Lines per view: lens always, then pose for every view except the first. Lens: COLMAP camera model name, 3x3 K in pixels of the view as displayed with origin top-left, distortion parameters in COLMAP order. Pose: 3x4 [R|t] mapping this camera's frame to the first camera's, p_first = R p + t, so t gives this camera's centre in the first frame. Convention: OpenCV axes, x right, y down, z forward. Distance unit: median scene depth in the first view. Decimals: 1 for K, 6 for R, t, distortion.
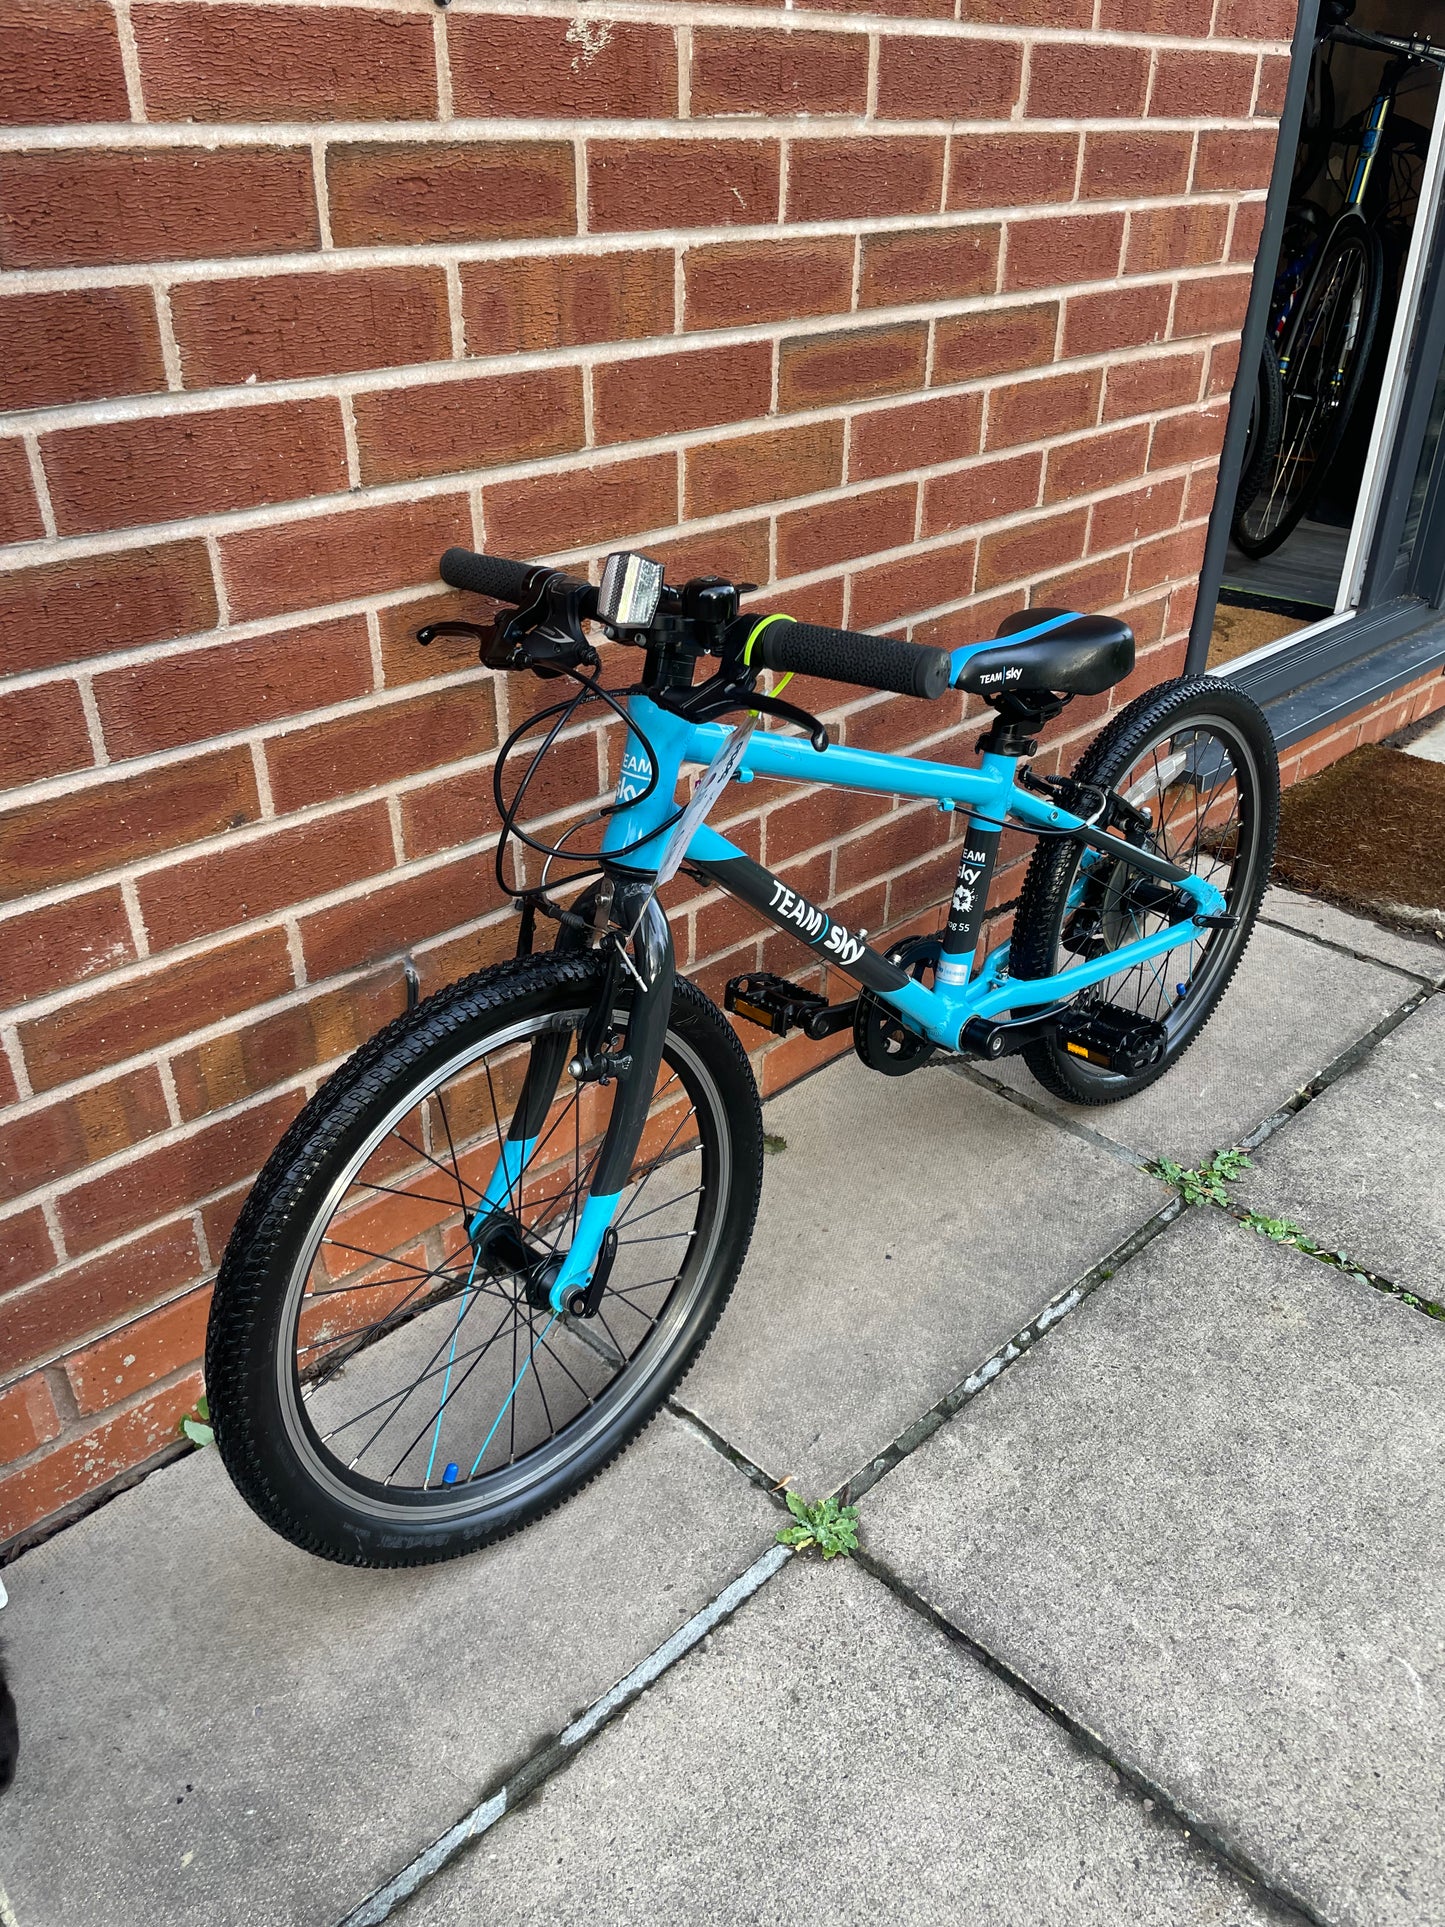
lens RADIAL K [[1466.6, 0, 720.3], [0, 1466.6, 955.9], [0, 0, 1]] dist [0.094645, -0.127371]
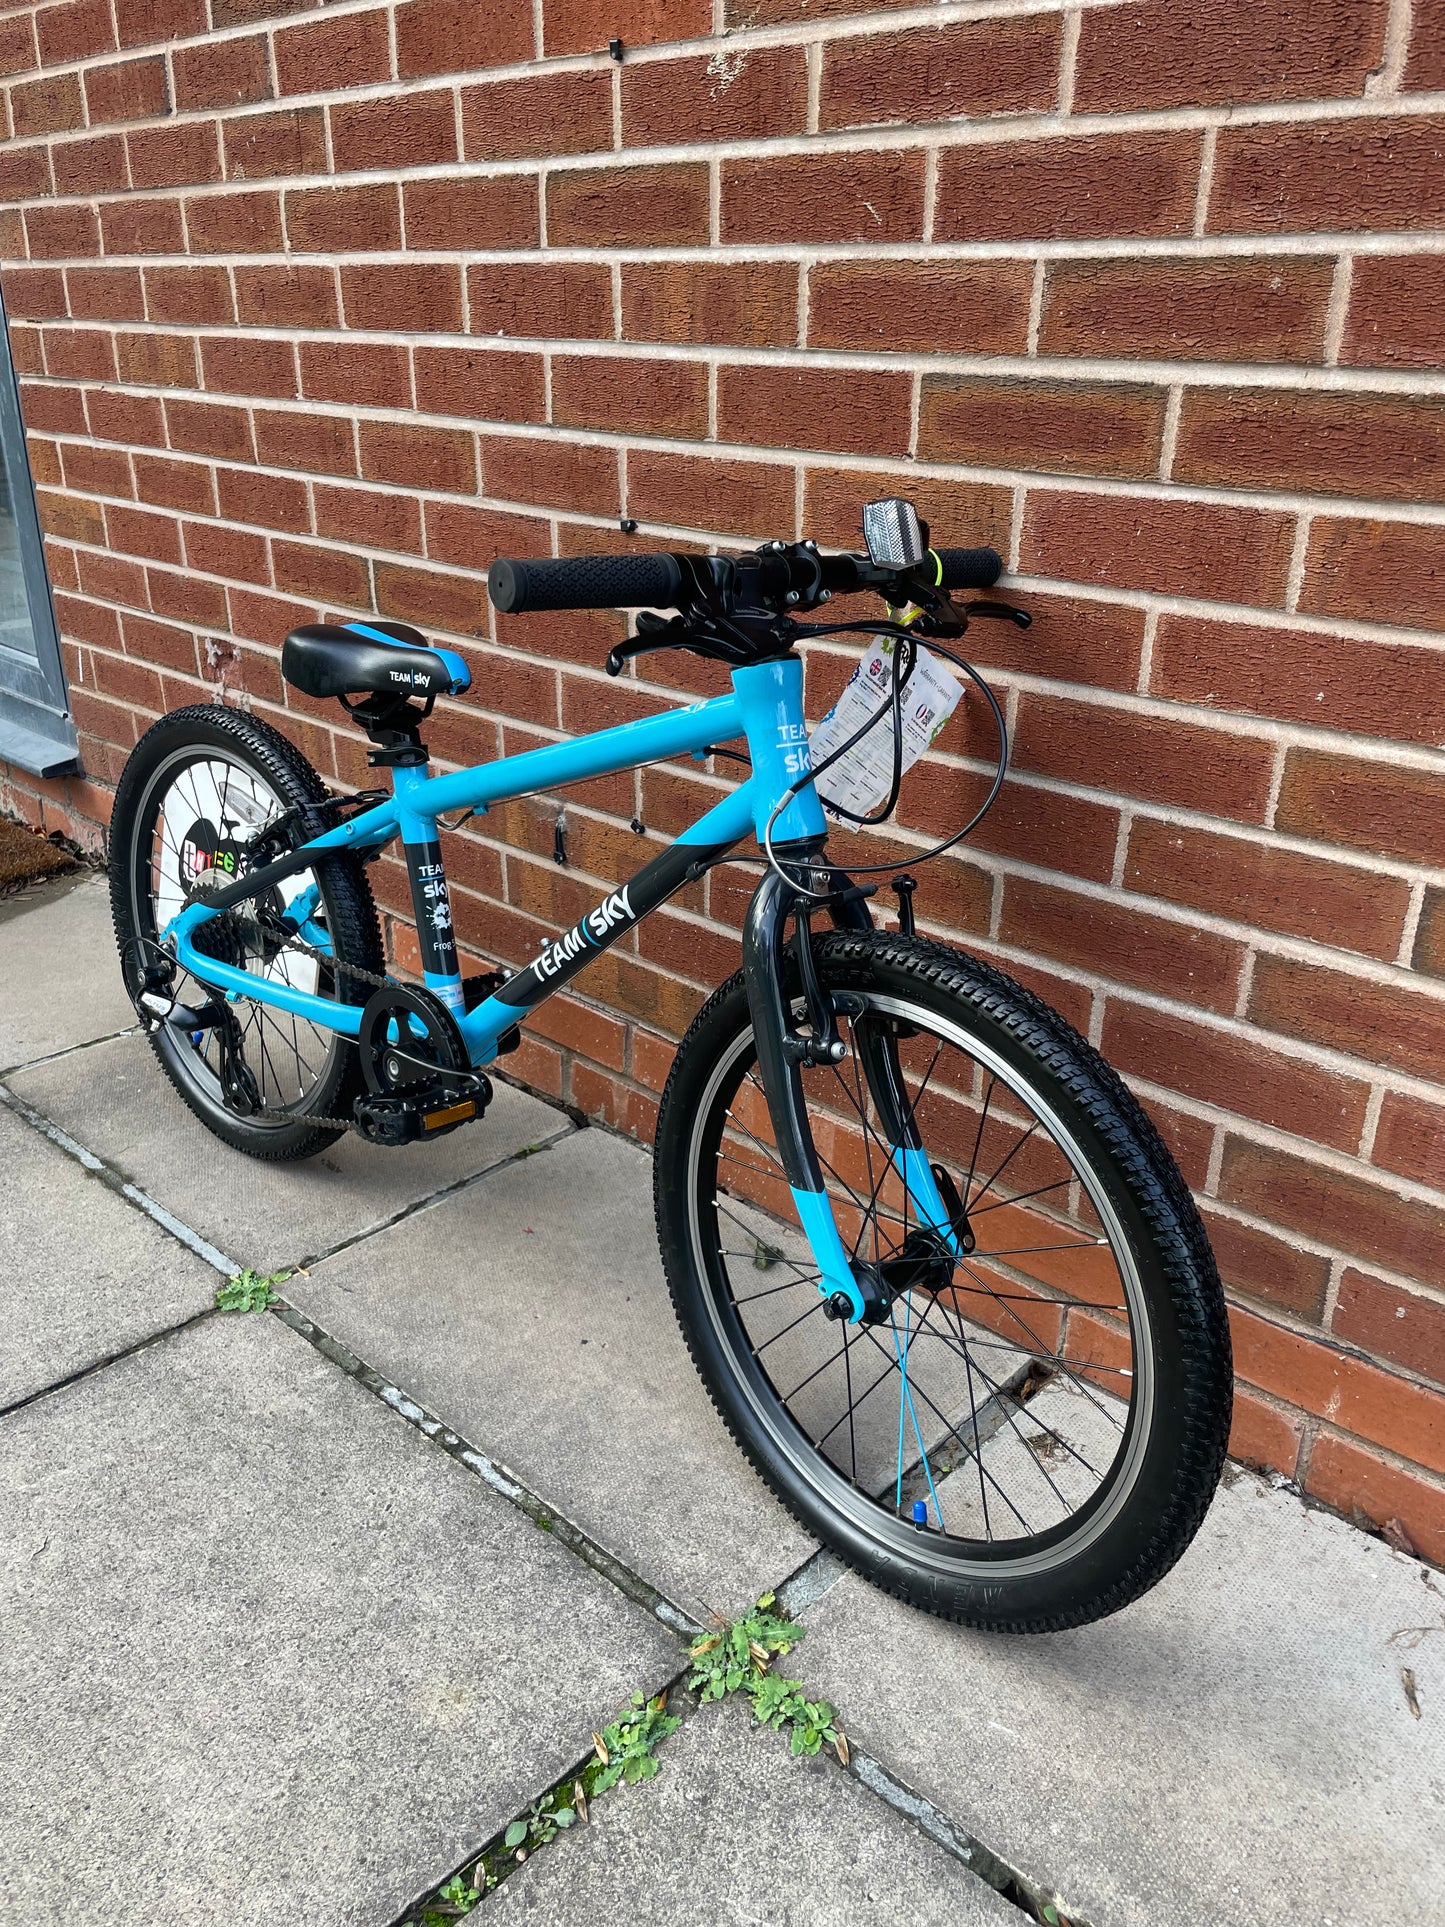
lens RADIAL K [[1466.6, 0, 731.2], [0, 1466.6, 946.7], [0, 0, 1]] dist [0.094645, -0.127371]
pose [[0.042089, 0.384111, -0.922327, 1.059865], [-0.514661, 0.799581, 0.309506, -0.389185], [0.856360, 0.461659, 0.231340, 0.931831]]
